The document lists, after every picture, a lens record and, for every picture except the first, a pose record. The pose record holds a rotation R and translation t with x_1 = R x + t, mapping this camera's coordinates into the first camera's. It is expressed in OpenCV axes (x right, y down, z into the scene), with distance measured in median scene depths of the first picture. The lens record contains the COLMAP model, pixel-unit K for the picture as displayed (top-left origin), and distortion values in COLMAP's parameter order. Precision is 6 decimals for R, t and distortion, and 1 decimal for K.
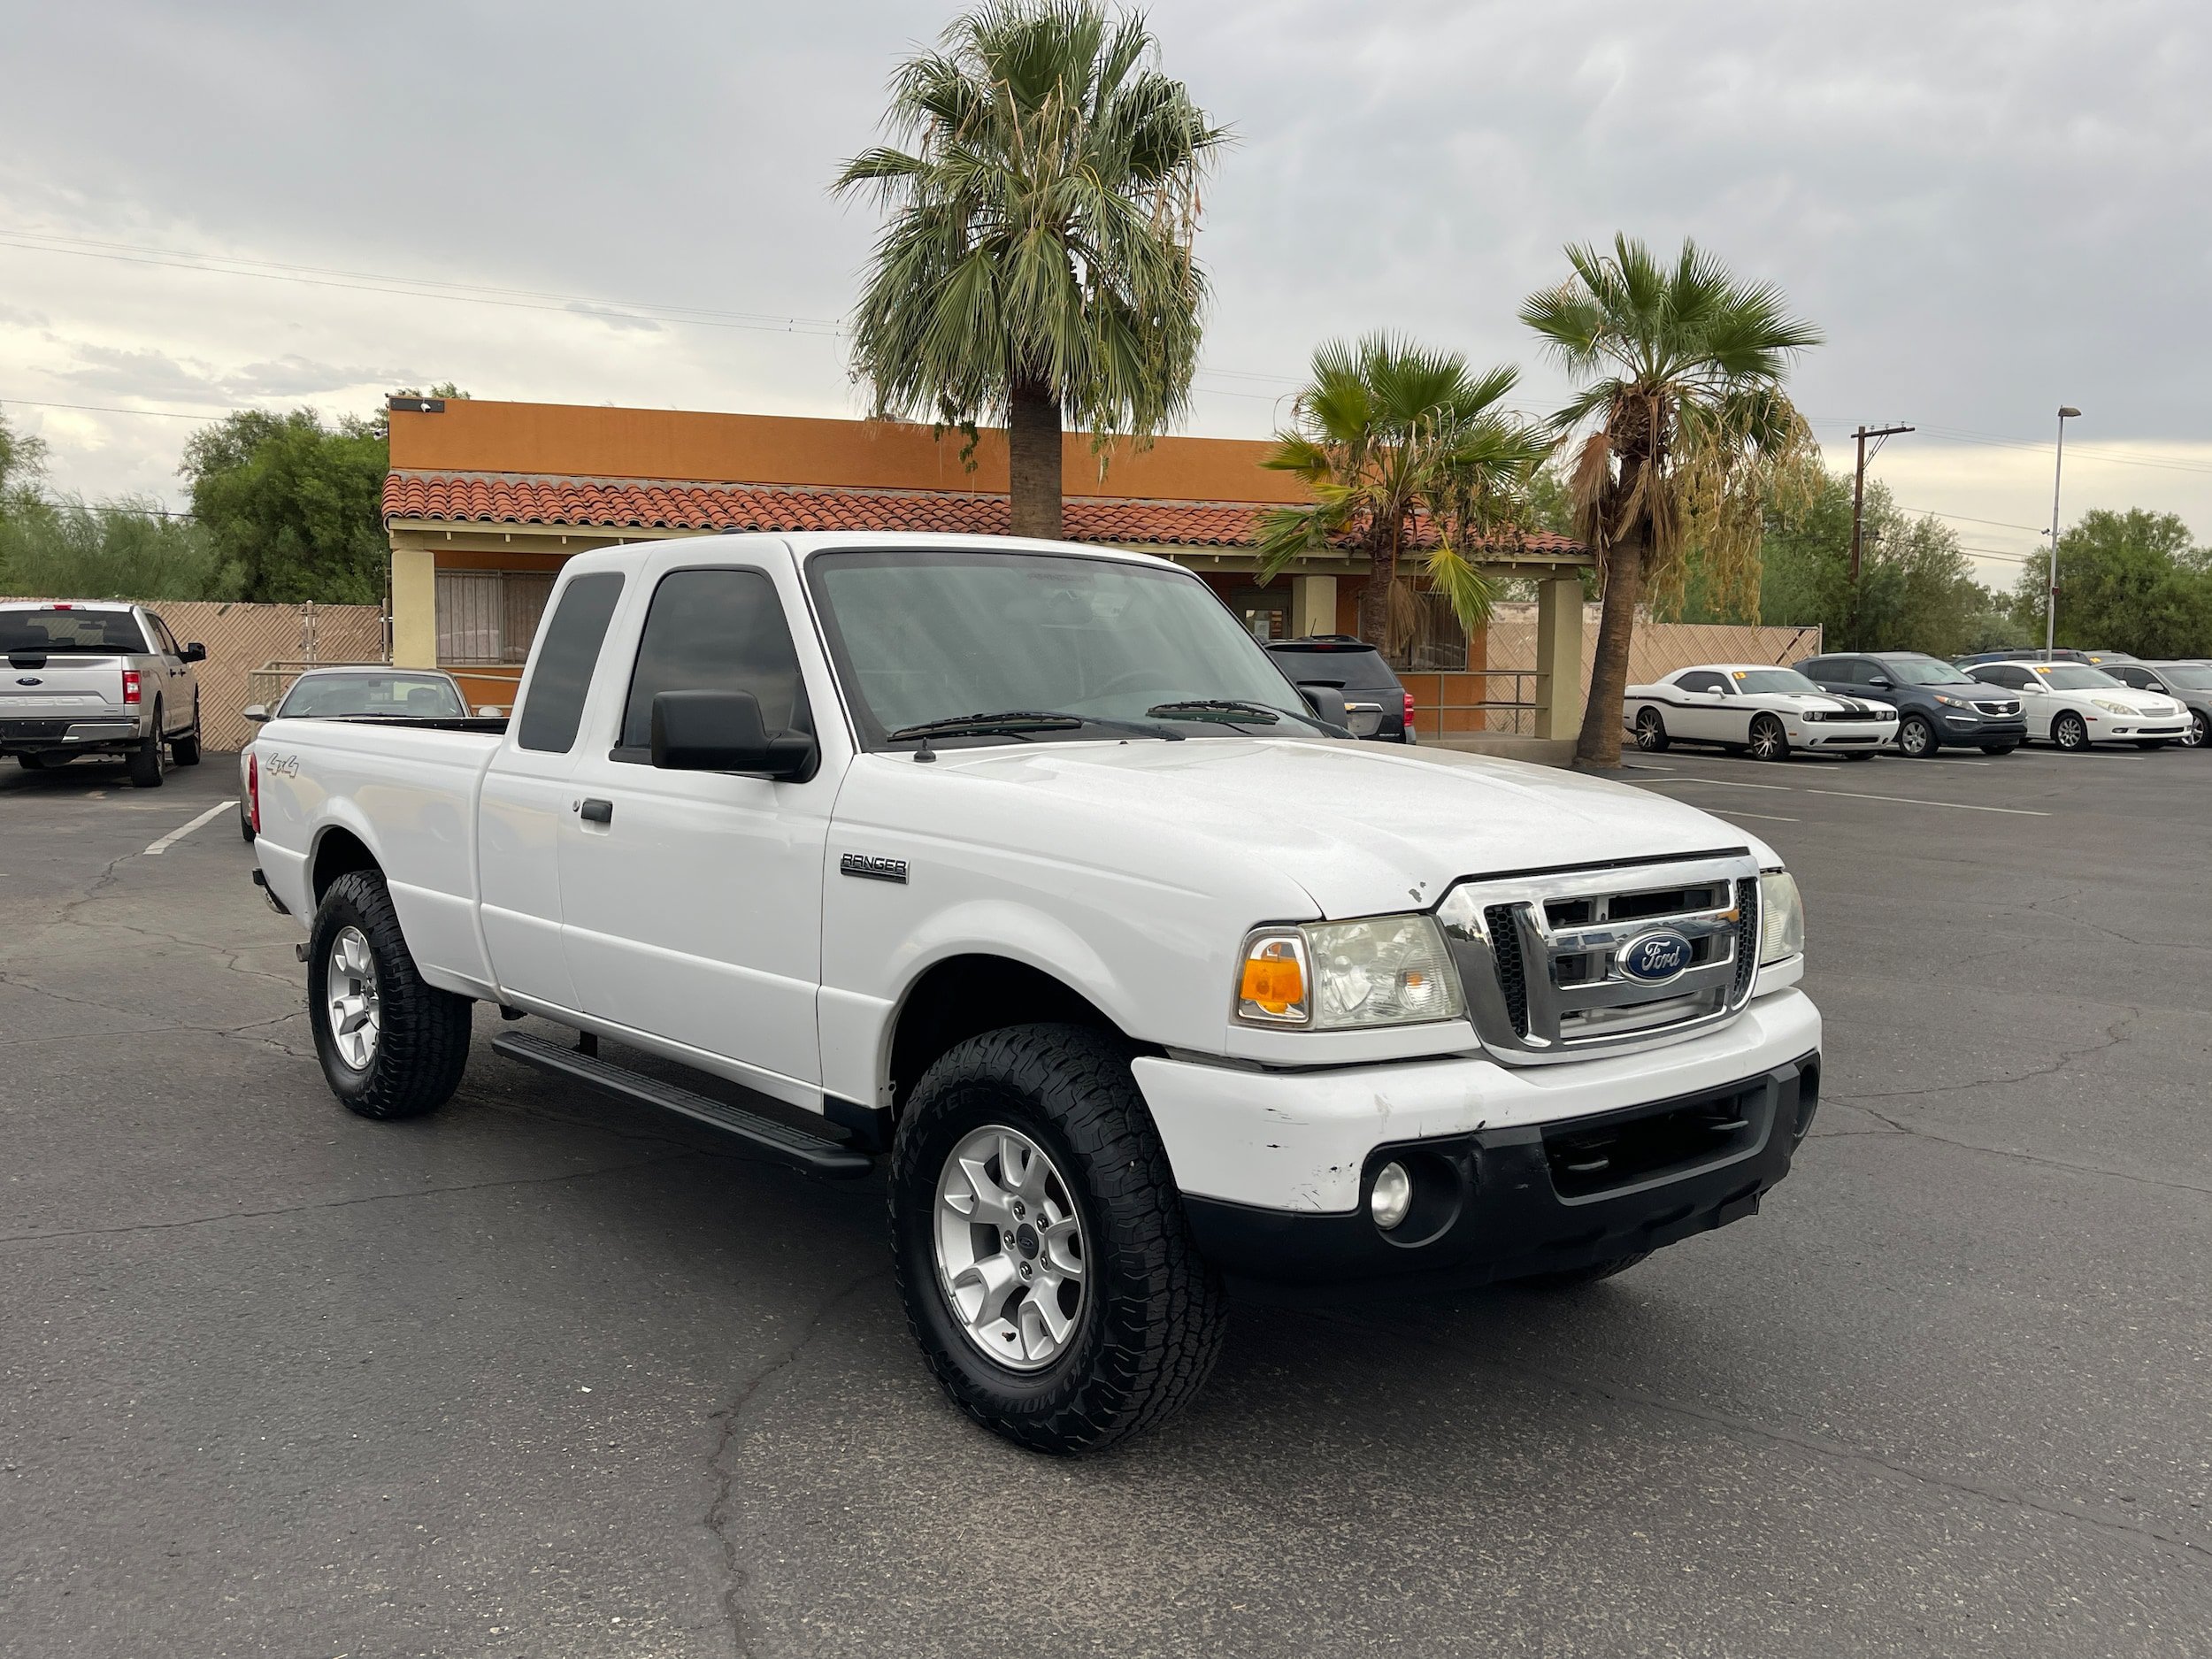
lens RADIAL K [[1924.5, 0, 1106.0], [0, 1924.5, 829.5], [0, 0, 1]] dist [0.071509, -0.080726]
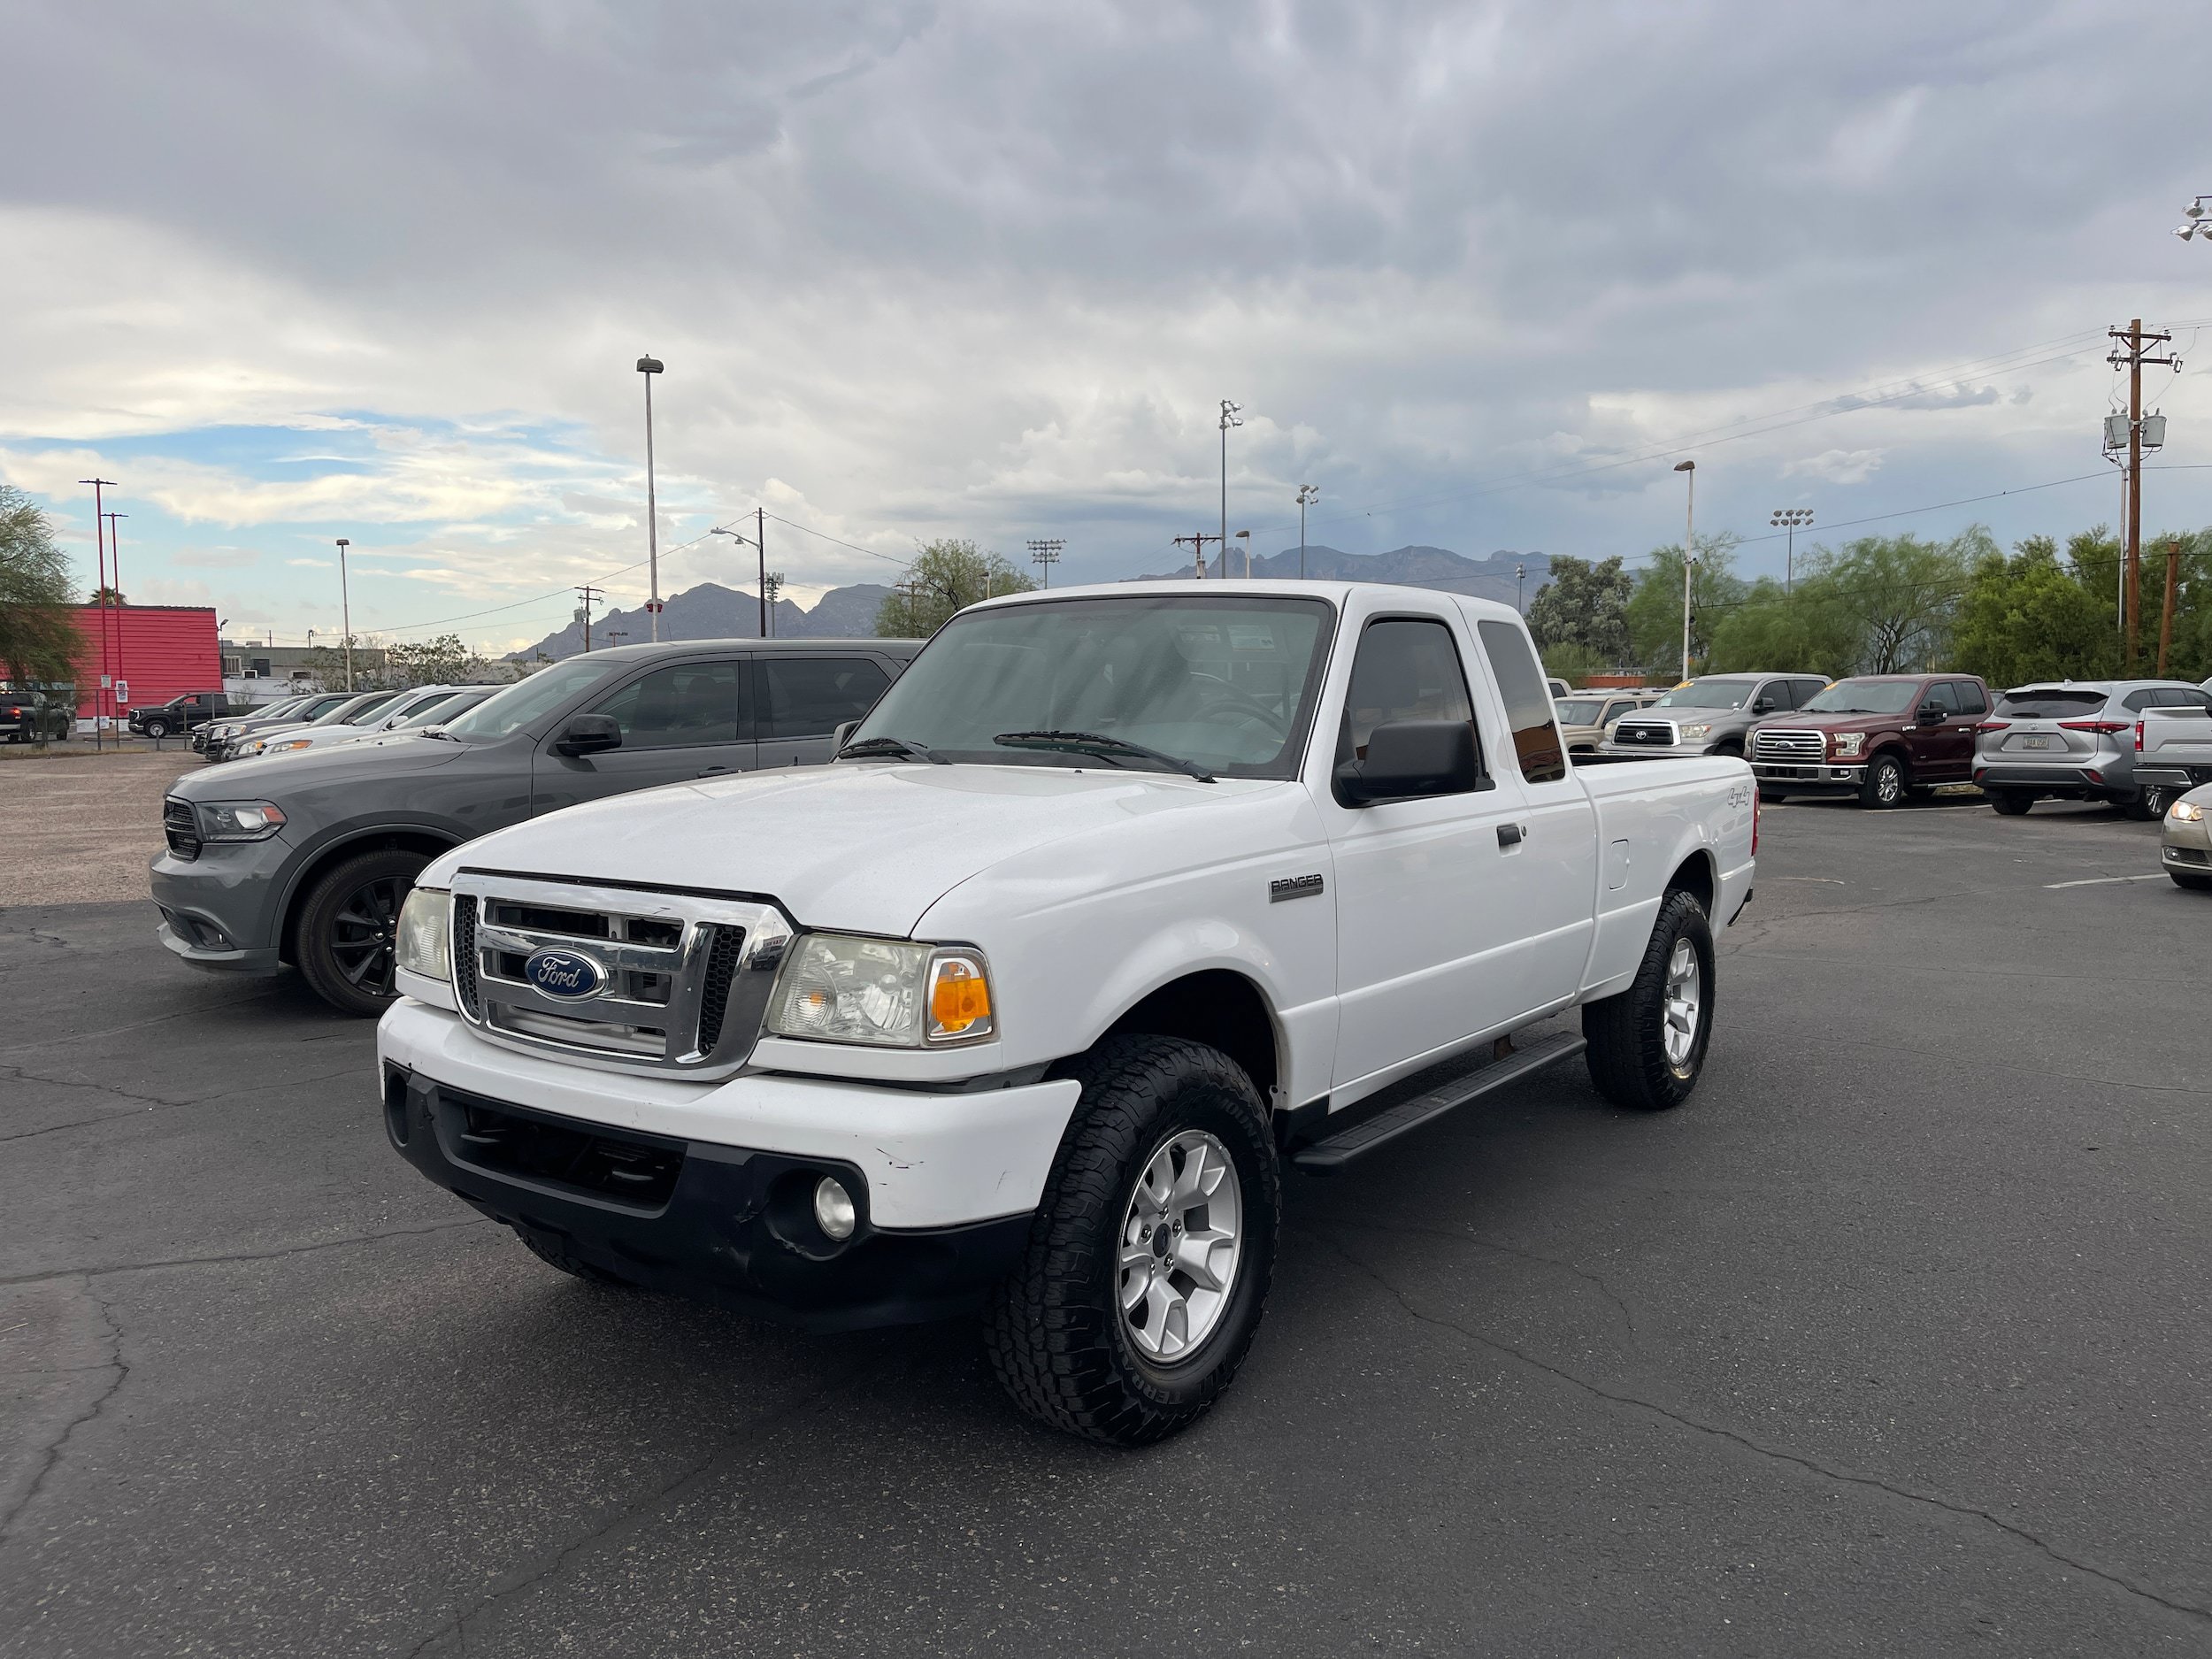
lens RADIAL K [[1684.5, 0, 1094.5], [0, 1684.5, 831.0], [0, 0, 1]] dist [0.057549, -0.074468]
pose [[0.215651, 0.061560, -0.974528, 1.028167], [-0.080214, 0.995755, 0.045151, -0.061524], [0.973170, 0.068434, 0.219673, 0.907729]]
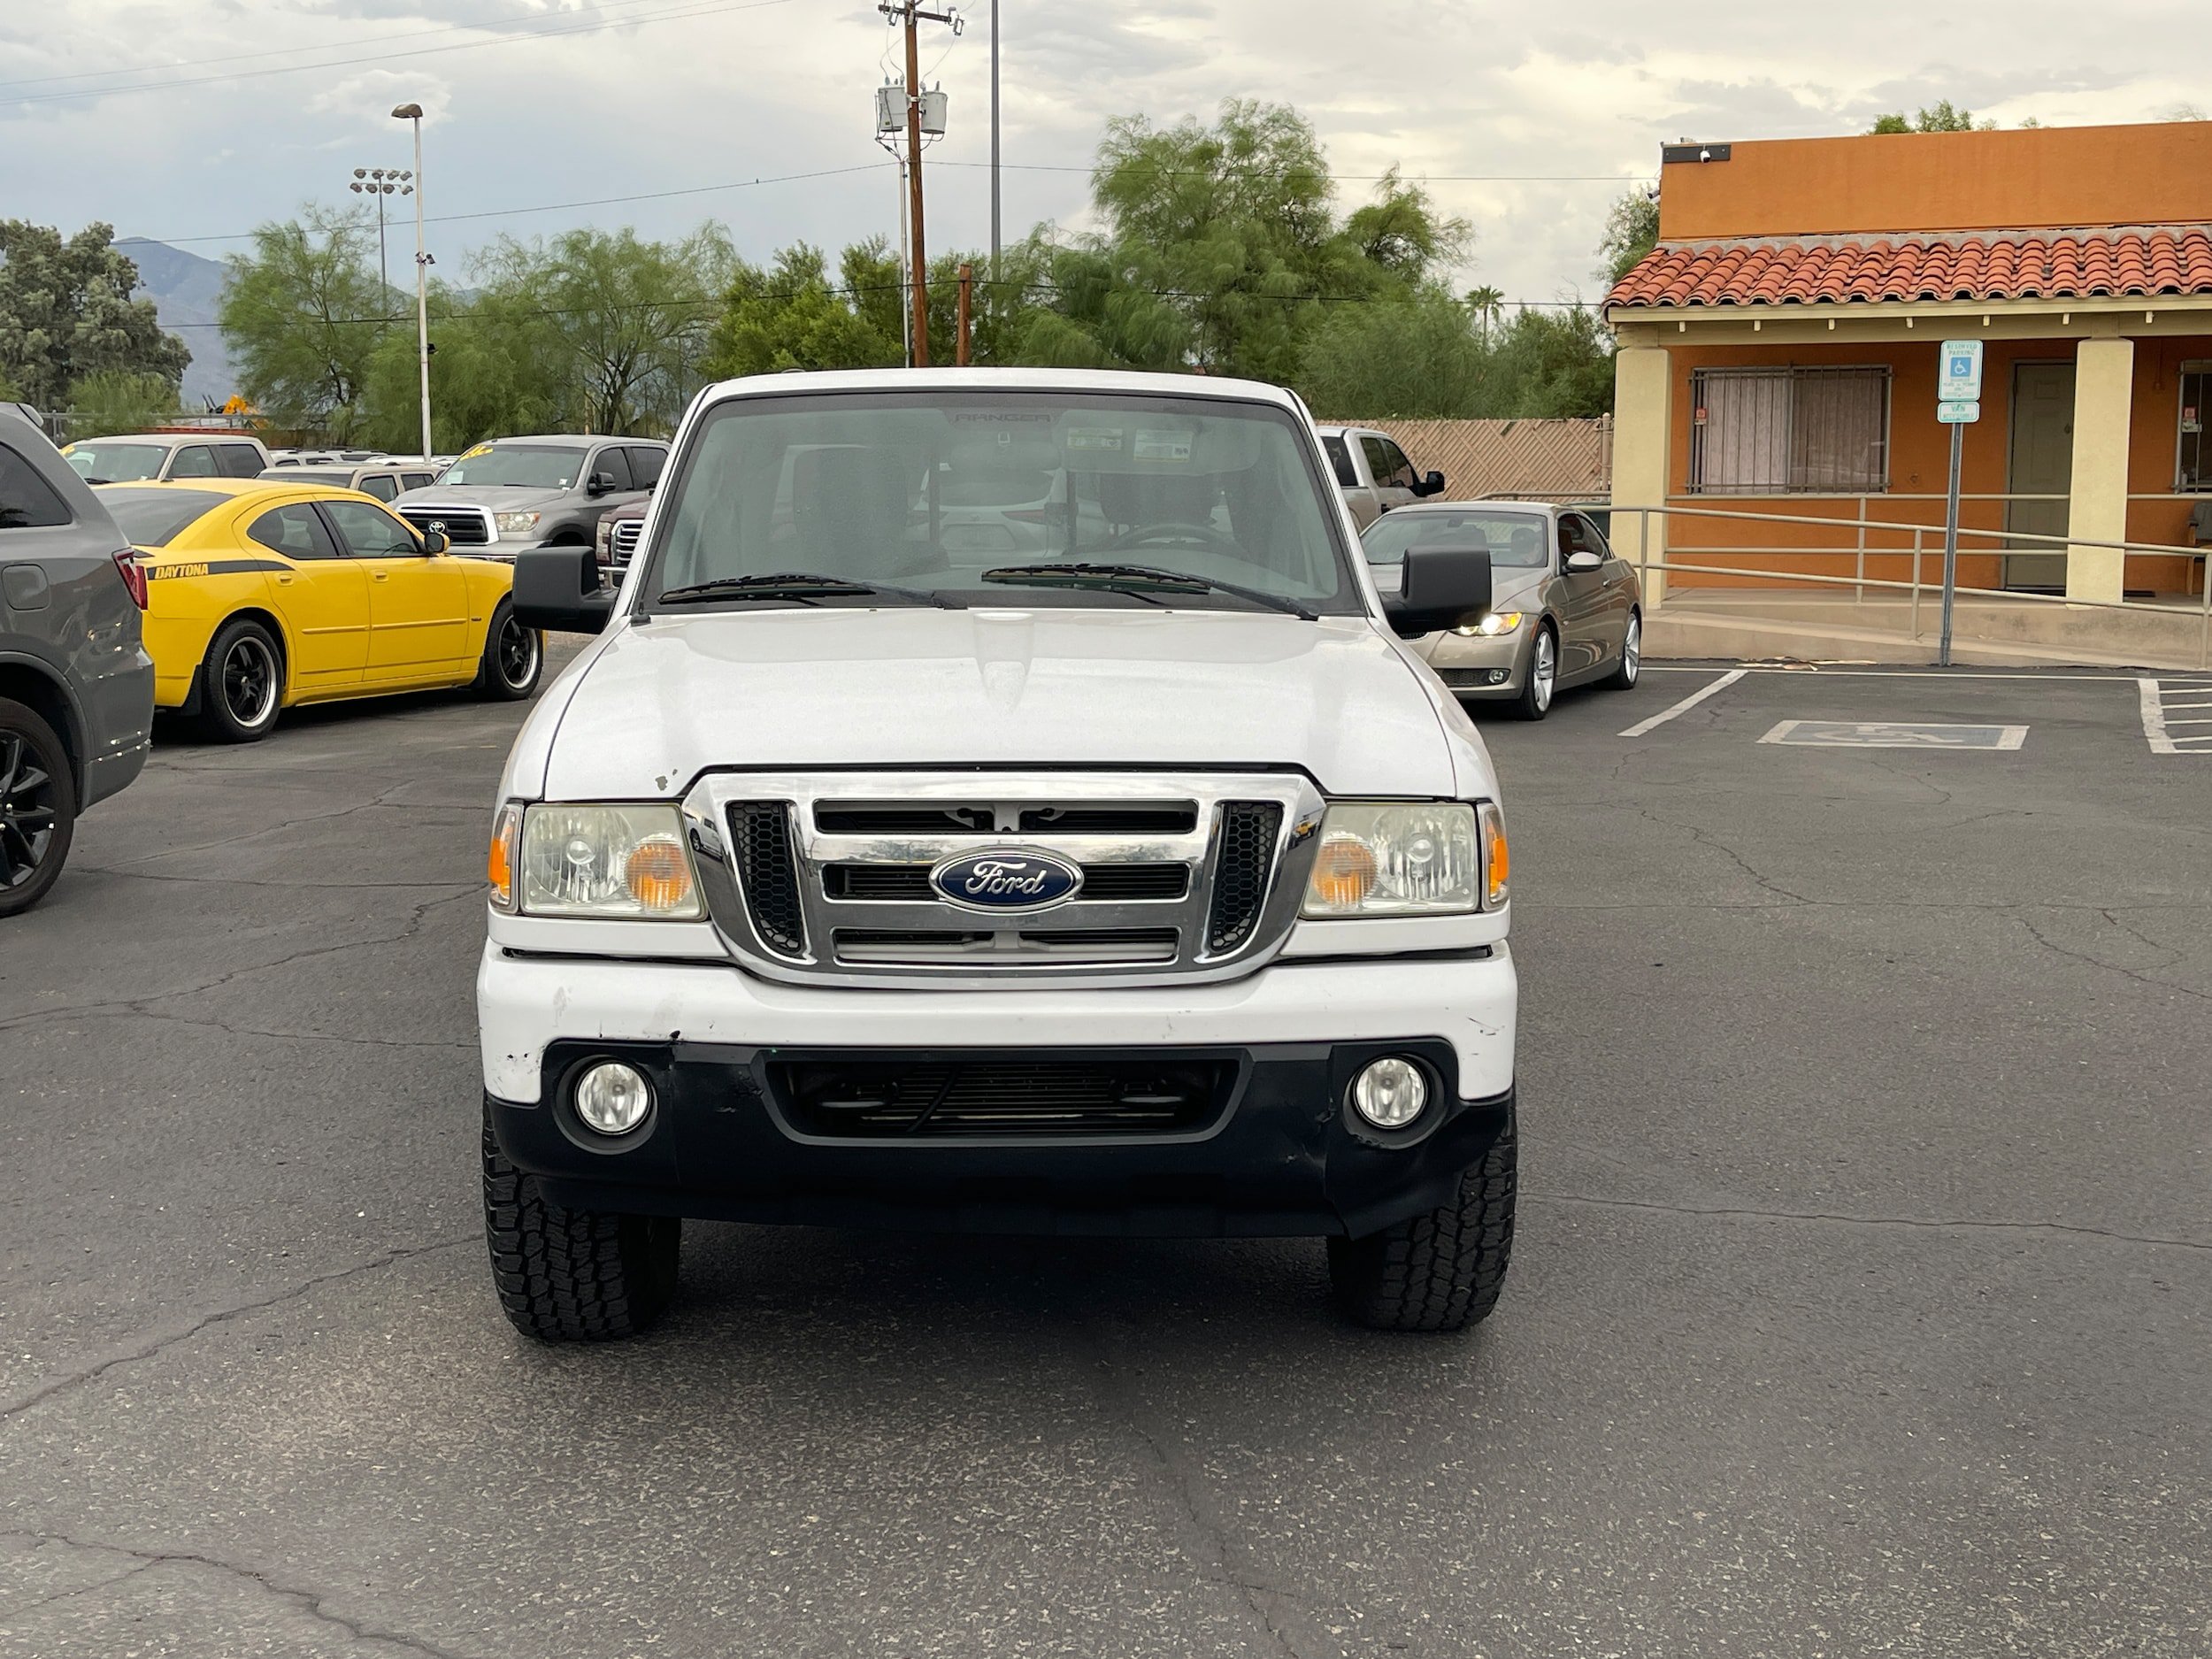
lens RADIAL K [[2711.6, 0, 1153.8], [0, 2711.6, 826.5], [0, 0, 1]] dist [0.093901, -0.200358]
pose [[0.783286, 0.071717, -0.617511, 0.897456], [-0.047261, 0.997318, 0.055878, -0.022374], [0.619863, -0.014584, 0.784575, 0.099126]]
